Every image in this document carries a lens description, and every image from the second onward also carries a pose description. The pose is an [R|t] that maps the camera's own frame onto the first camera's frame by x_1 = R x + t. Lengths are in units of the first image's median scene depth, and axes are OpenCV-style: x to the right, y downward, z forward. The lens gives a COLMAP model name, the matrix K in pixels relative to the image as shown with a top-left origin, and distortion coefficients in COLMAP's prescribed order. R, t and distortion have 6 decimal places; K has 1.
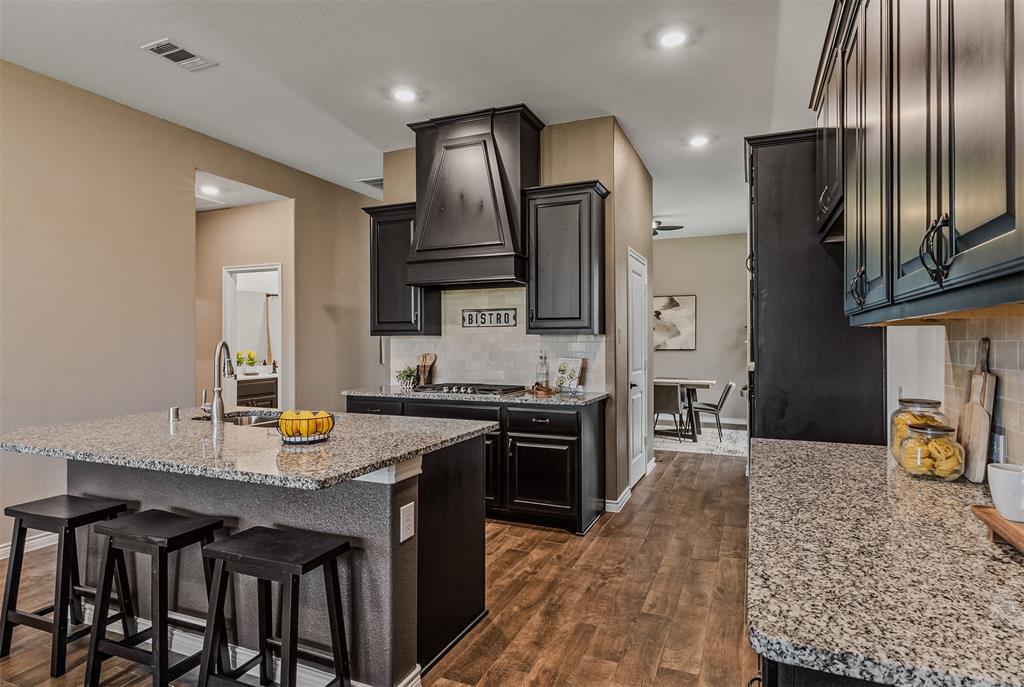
lens RADIAL K [[552.3, 0, 512.2], [0, 552.3, 341.2], [0, 0, 1]] dist [0.005442, 0.000647]
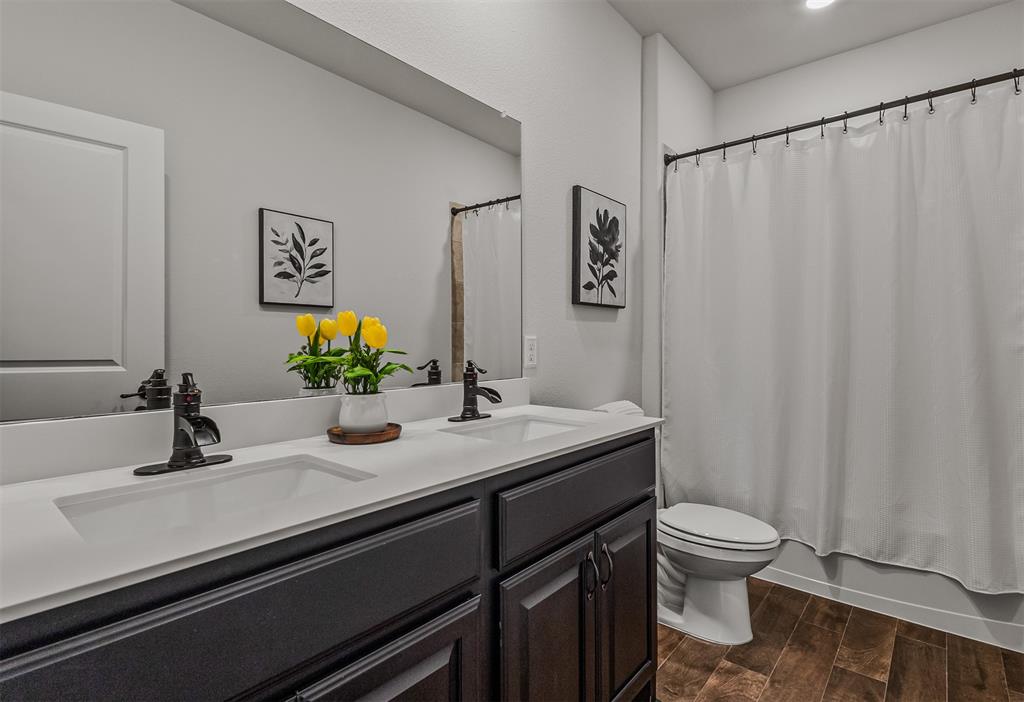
lens RADIAL K [[506.9, 0, 512.3], [0, 506.9, 347.4], [0, 0, 1]] dist [0.010280, -0.000127]
pose [[0.952450, 0.004193, -0.304665, -0.346007], [-0.000247, 0.999916, 0.012988, 0.024882], [0.304694, -0.012296, 0.952371, 0.796689]]
